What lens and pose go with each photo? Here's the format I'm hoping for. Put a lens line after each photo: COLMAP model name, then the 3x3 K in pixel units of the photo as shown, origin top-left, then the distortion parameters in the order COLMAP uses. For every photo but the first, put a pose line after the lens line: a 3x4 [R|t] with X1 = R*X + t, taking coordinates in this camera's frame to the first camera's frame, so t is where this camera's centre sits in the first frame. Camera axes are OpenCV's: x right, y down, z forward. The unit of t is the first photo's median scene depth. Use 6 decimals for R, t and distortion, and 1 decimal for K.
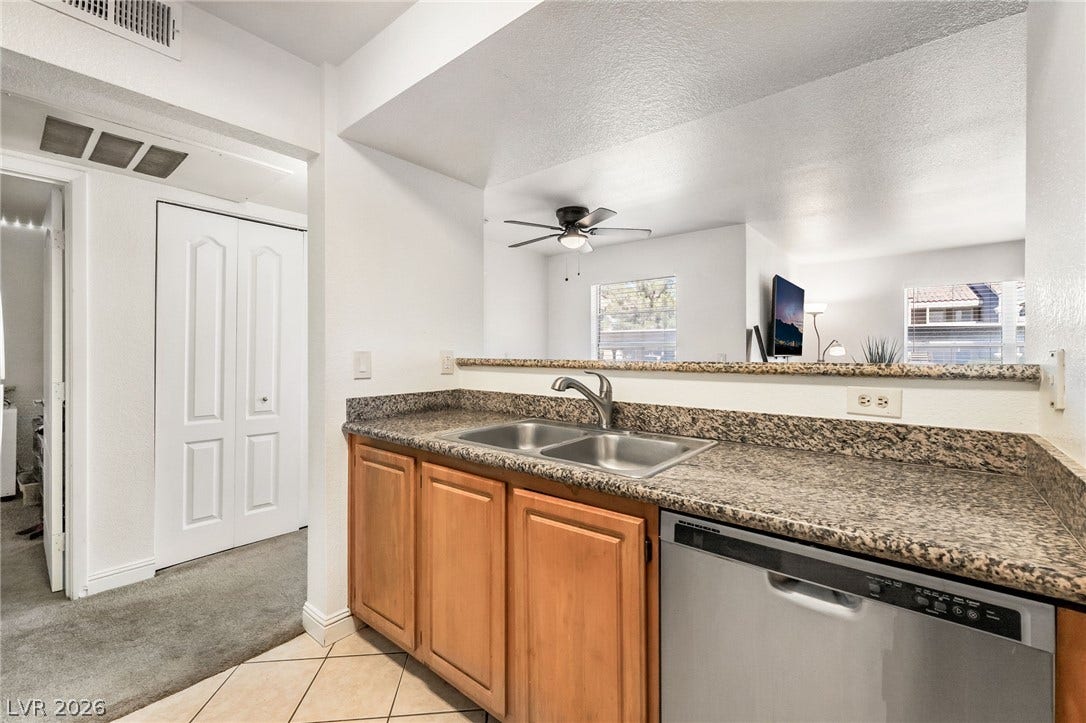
lens RADIAL K [[435.8, 0, 539.0], [0, 435.8, 355.4], [0, 0, 1]] dist [-0.000261, -0.000110]
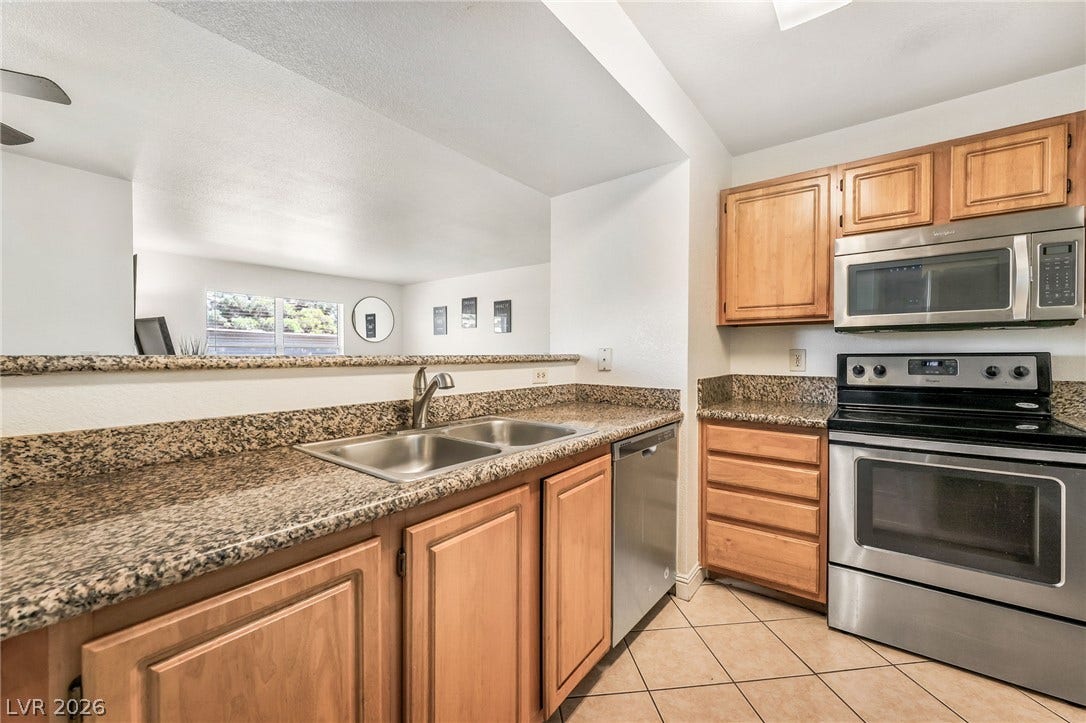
lens RADIAL K [[435.8, 0, 539.0], [0, 435.8, 355.4], [0, 0, 1]] dist [-0.000261, -0.000110]
pose [[-0.022556, -0.005902, 0.999728, -0.901753], [0.002822, 0.999978, 0.005967, 0.008478], [-0.999742, 0.002955, -0.022539, 0.881315]]
